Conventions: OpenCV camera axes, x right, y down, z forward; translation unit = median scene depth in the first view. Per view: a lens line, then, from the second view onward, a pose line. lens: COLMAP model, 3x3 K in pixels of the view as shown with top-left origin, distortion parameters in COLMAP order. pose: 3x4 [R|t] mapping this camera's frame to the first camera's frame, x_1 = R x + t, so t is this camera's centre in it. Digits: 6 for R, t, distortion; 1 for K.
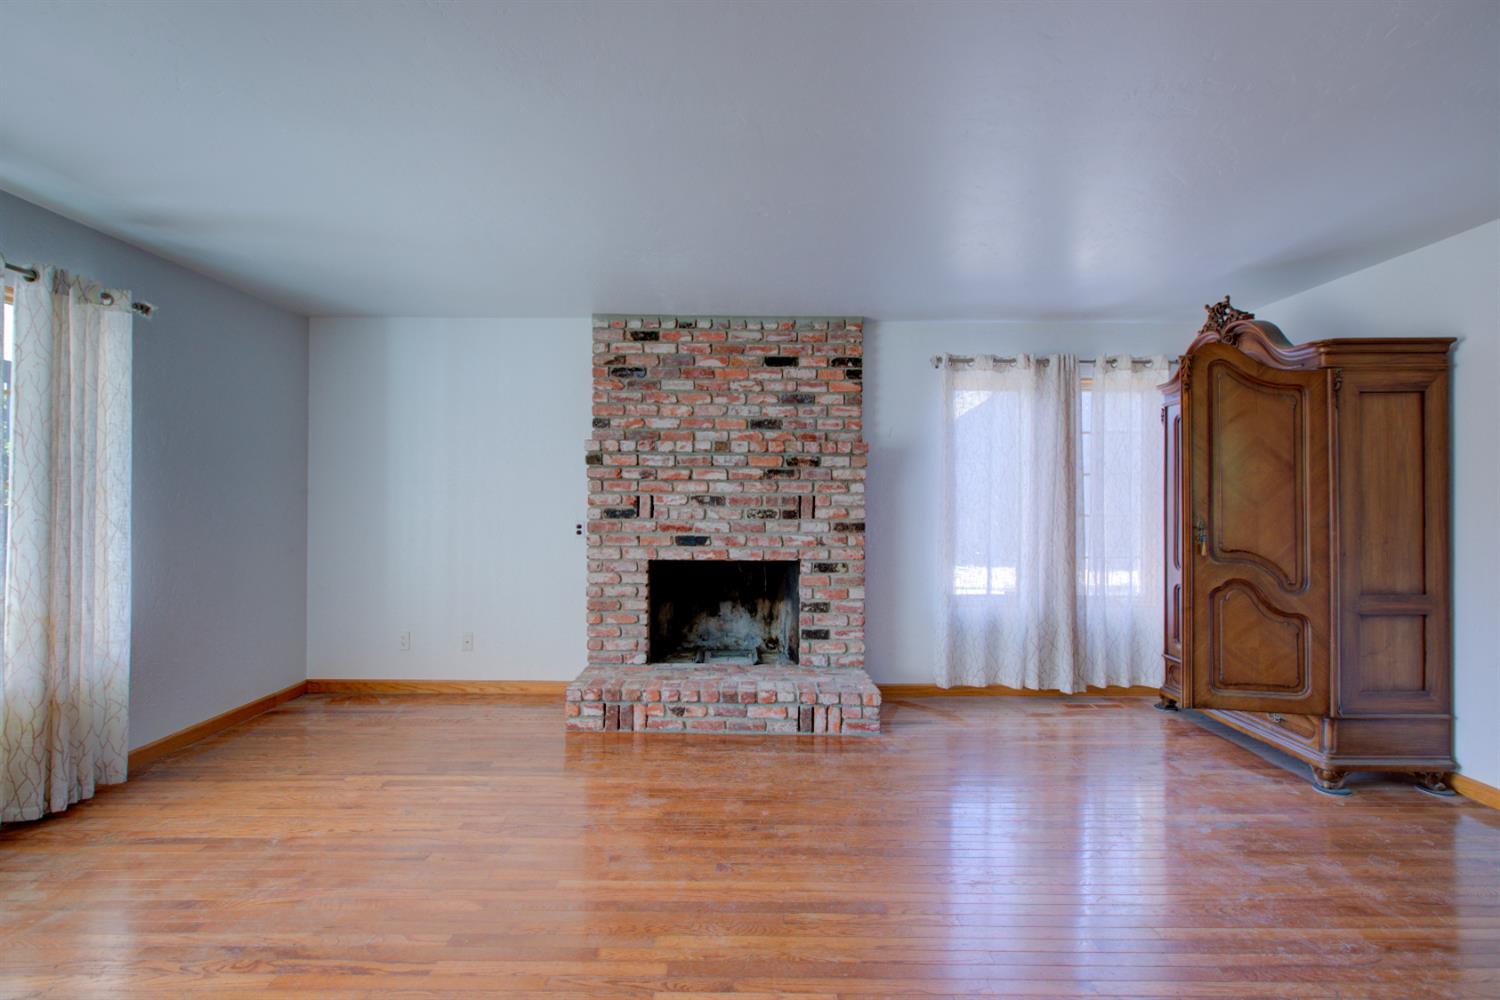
lens RADIAL K [[694.0, 0, 750.9], [0, 694.0, 503.2], [0, 0, 1]] dist [-0.008056, 0.004393]
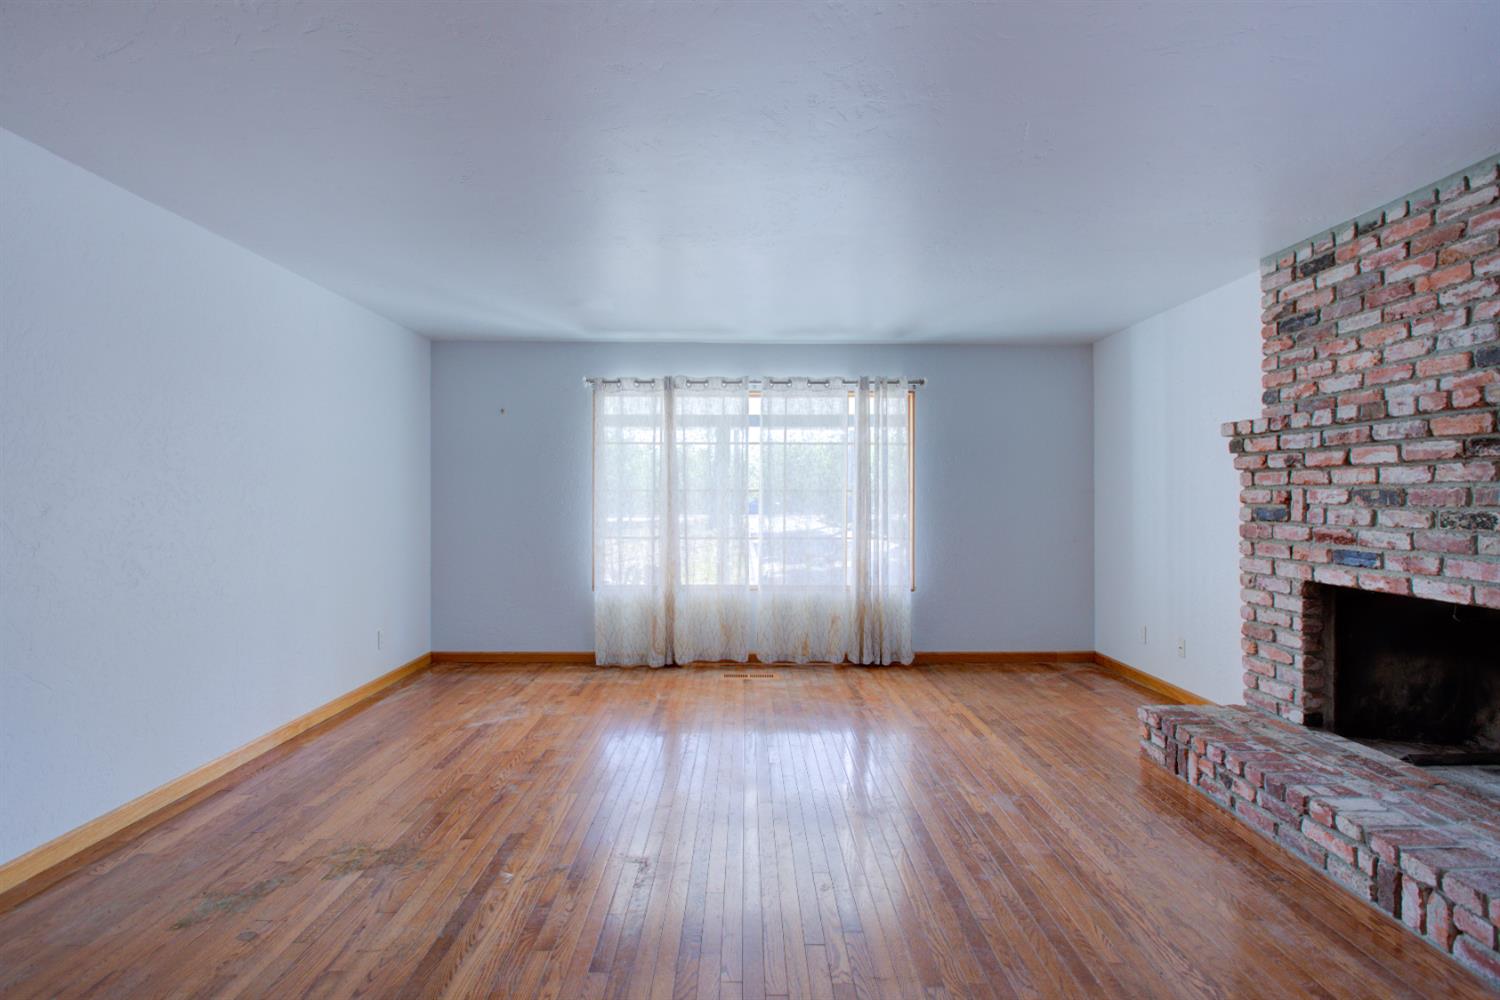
lens RADIAL K [[694.0, 0, 747.0], [0, 694.0, 499.1], [0, 0, 1]] dist [-0.008056, 0.004393]
pose [[0.002482, -0.002744, -0.999993, 0.563675], [-0.003259, 0.999991, -0.002752, 0.001672], [0.999992, 0.003266, 0.002473, 0.426936]]
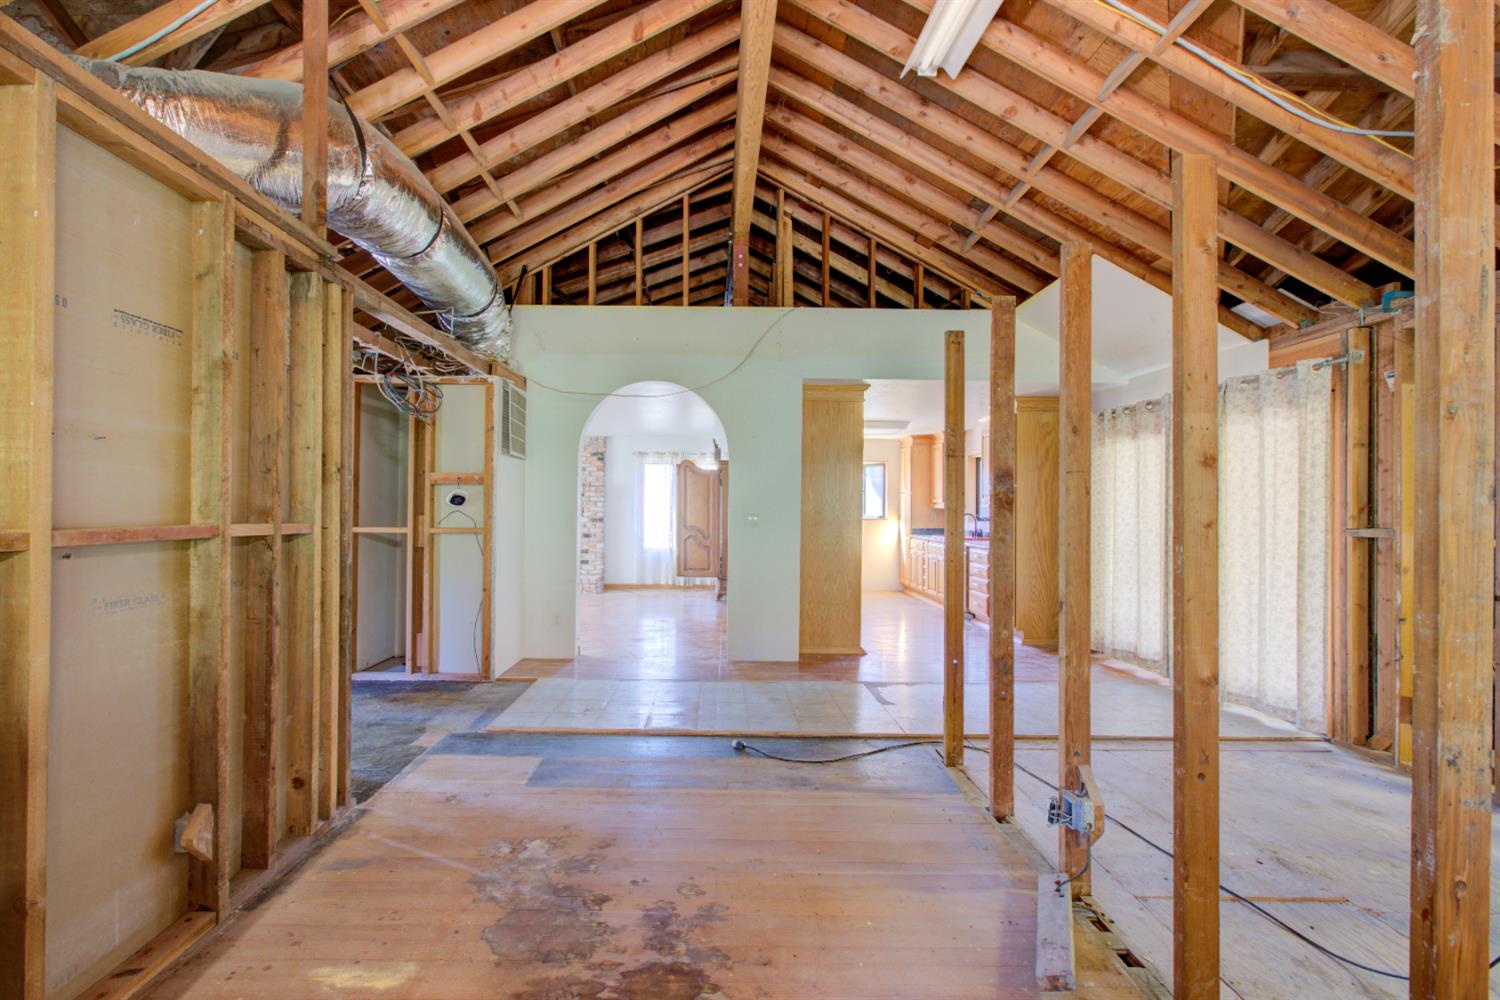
lens RADIAL K [[694.0, 0, 740.8], [0, 694.0, 499.8], [0, 0, 1]] dist [-0.008056, 0.004393]
pose [[0.999383, 0.008148, 0.034159, 0.566359], [-0.007746, 0.999900, -0.011865, -0.012253], [-0.034252, 0.011593, 0.999346, -1.519686]]
